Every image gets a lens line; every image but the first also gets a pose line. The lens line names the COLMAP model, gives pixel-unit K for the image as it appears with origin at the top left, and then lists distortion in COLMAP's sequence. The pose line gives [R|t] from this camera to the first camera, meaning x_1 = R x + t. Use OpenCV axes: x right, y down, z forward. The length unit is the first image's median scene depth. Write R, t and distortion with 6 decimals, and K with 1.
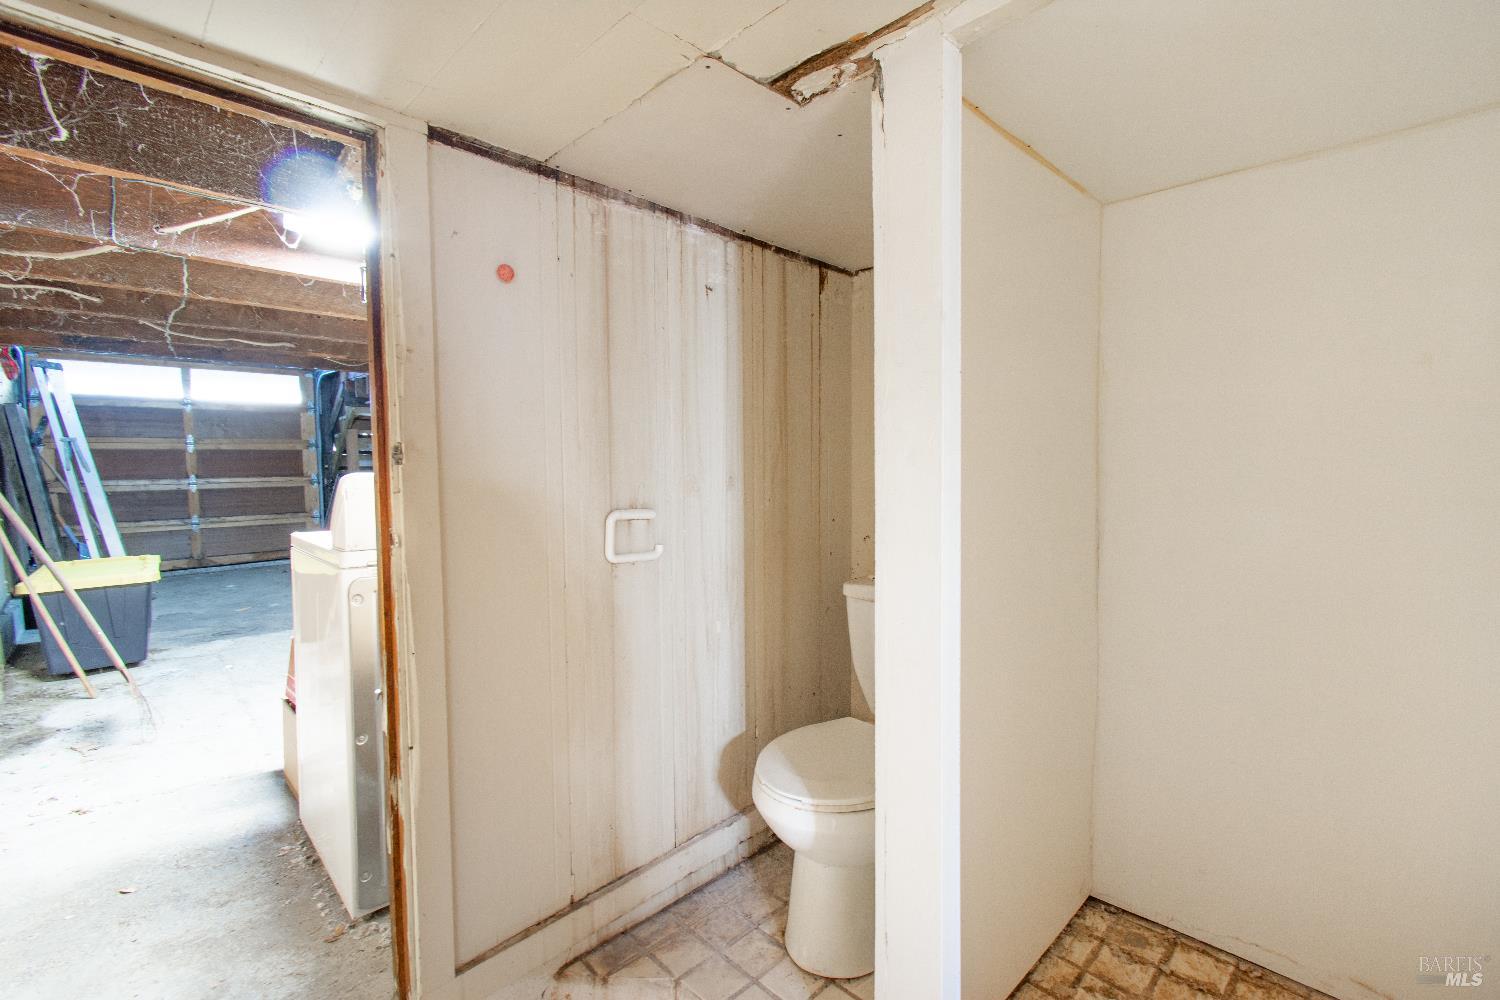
lens RADIAL K [[660.8, 0, 750.6], [0, 660.8, 496.7], [0, 0, 1]] dist [-0.000628, -0.001009]
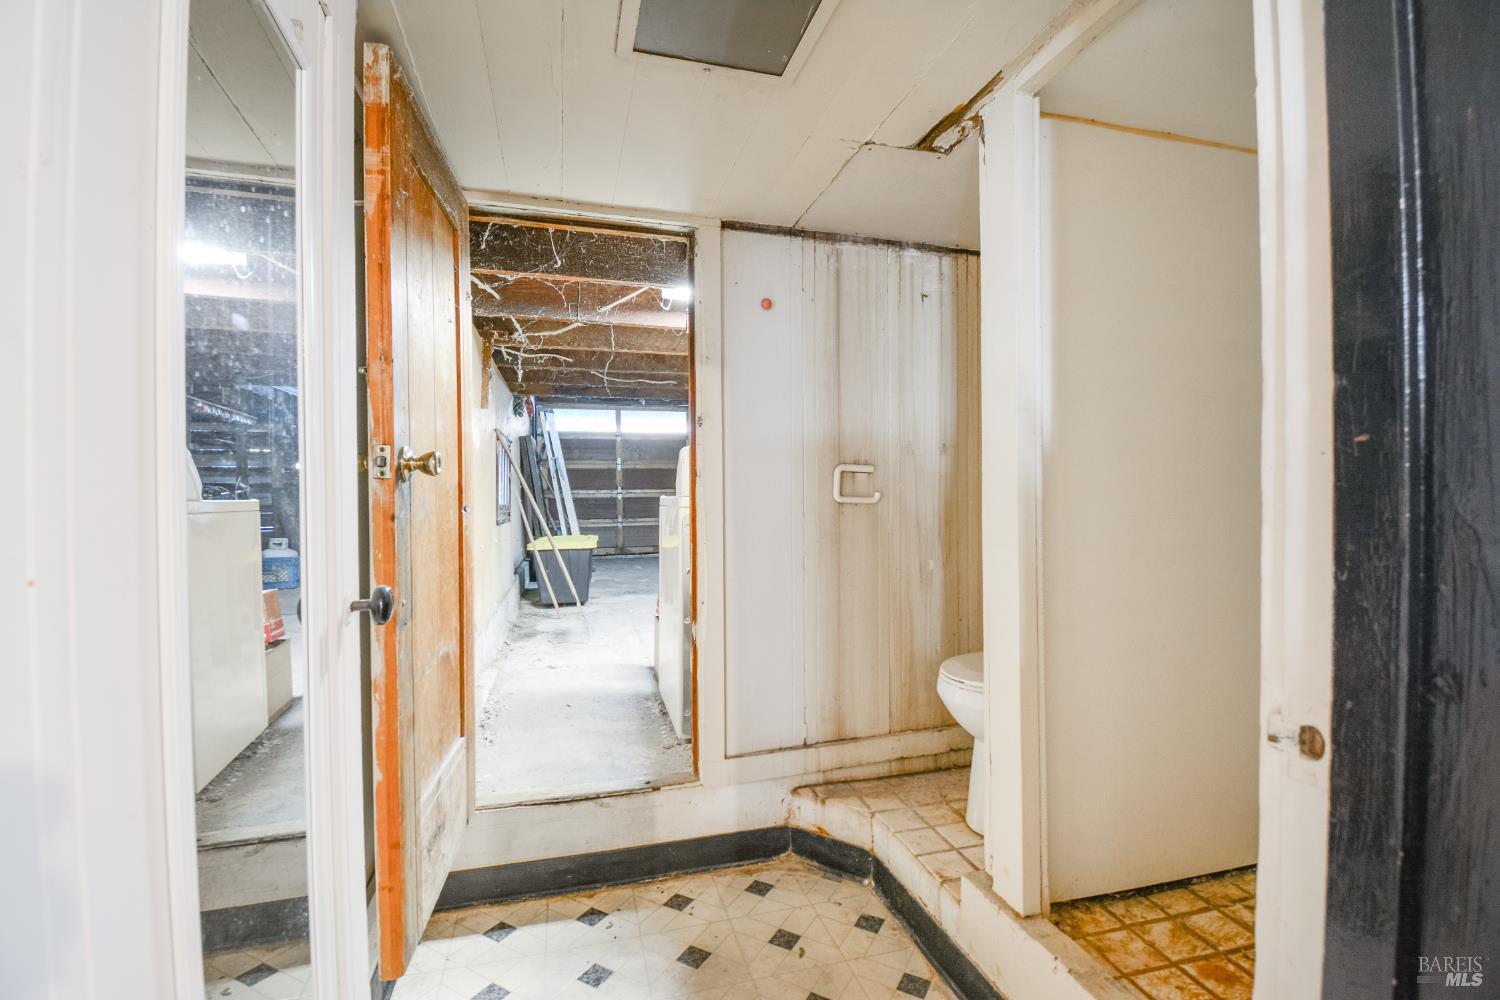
lens RADIAL K [[660.8, 0, 750.6], [0, 660.8, 496.7], [0, 0, 1]] dist [-0.000628, -0.001009]
pose [[0.871309, 0.003794, -0.490720, 0.275784], [-0.026207, 0.998903, -0.038810, 0.132882], [0.490034, 0.046676, 0.870453, -0.260754]]
